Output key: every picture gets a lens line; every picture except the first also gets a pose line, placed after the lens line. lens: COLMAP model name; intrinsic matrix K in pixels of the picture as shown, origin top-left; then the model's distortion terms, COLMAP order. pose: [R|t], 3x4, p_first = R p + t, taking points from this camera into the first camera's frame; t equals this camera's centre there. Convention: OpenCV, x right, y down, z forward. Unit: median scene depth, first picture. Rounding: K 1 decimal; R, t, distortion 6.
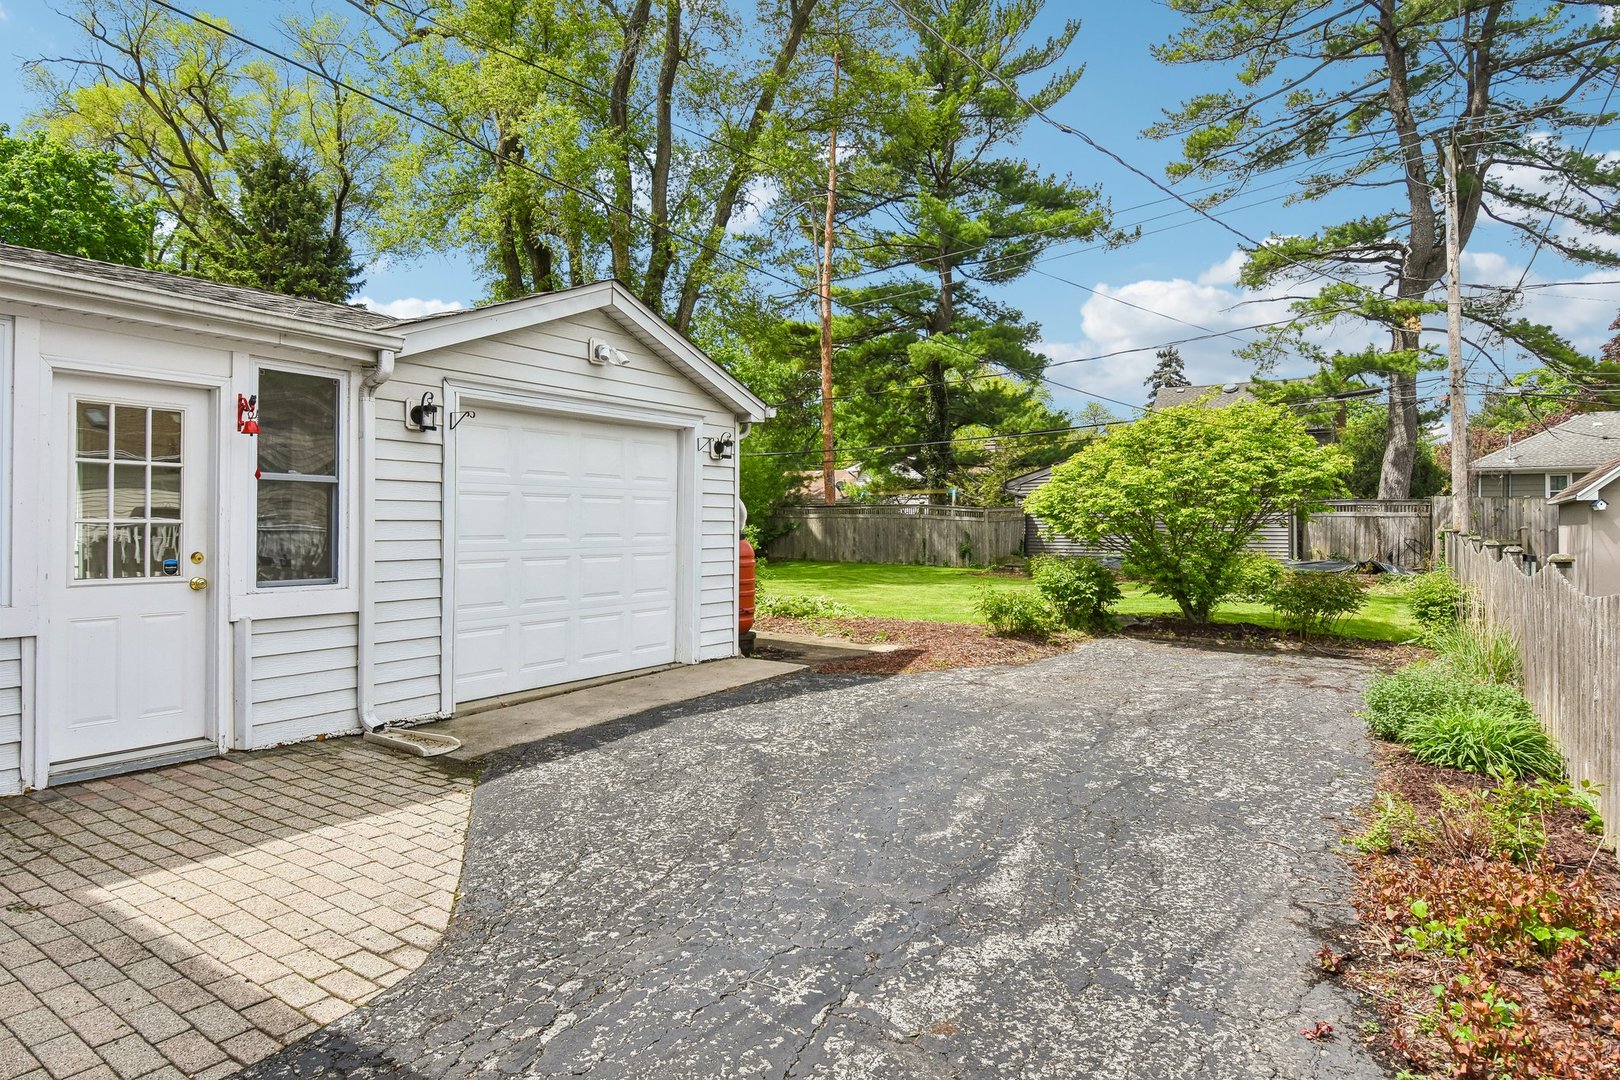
lens RADIAL K [[879.4, 0, 810.0], [0, 879.4, 540.0], [0, 0, 1]] dist [0.000734, 0.000201]
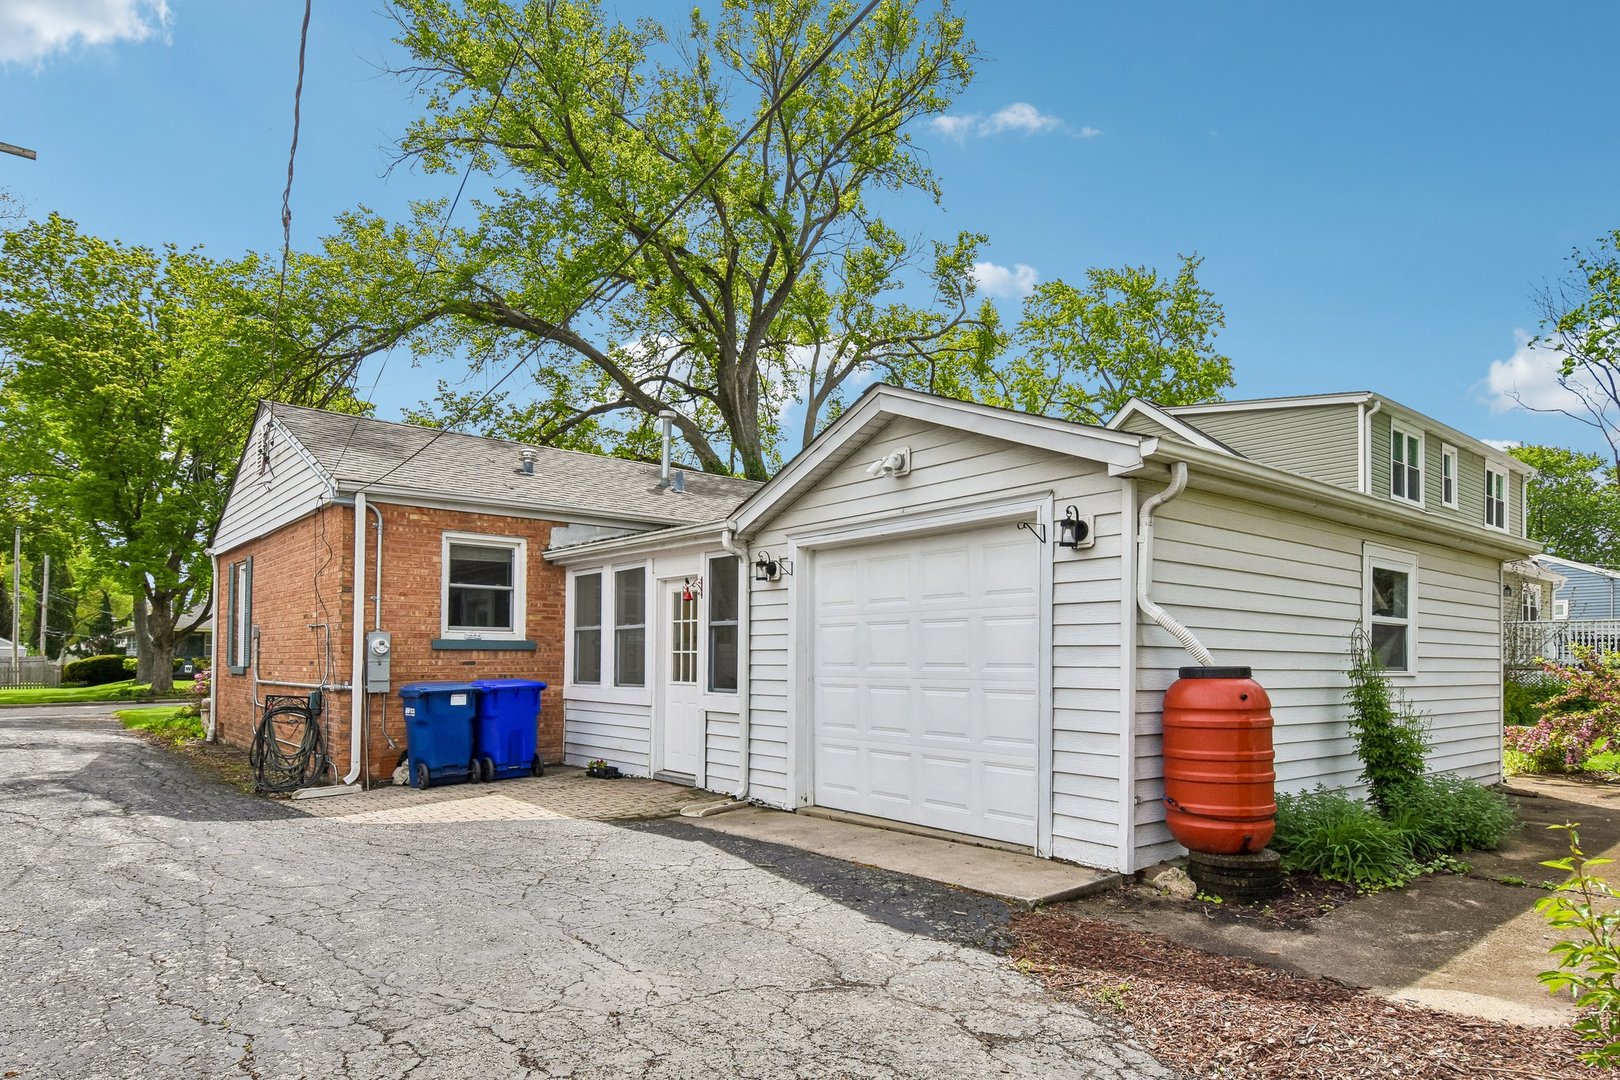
lens RADIAL K [[945.4, 0, 810.5], [0, 945.4, 641.1], [0, 0, 1]] dist [0.001177, -0.000147]
pose [[-0.274163, -0.016777, -0.961537, 0.751672], [-0.017307, 0.999772, -0.012509, -0.016172], [0.961527, 0.013212, -0.274391, 1.234303]]
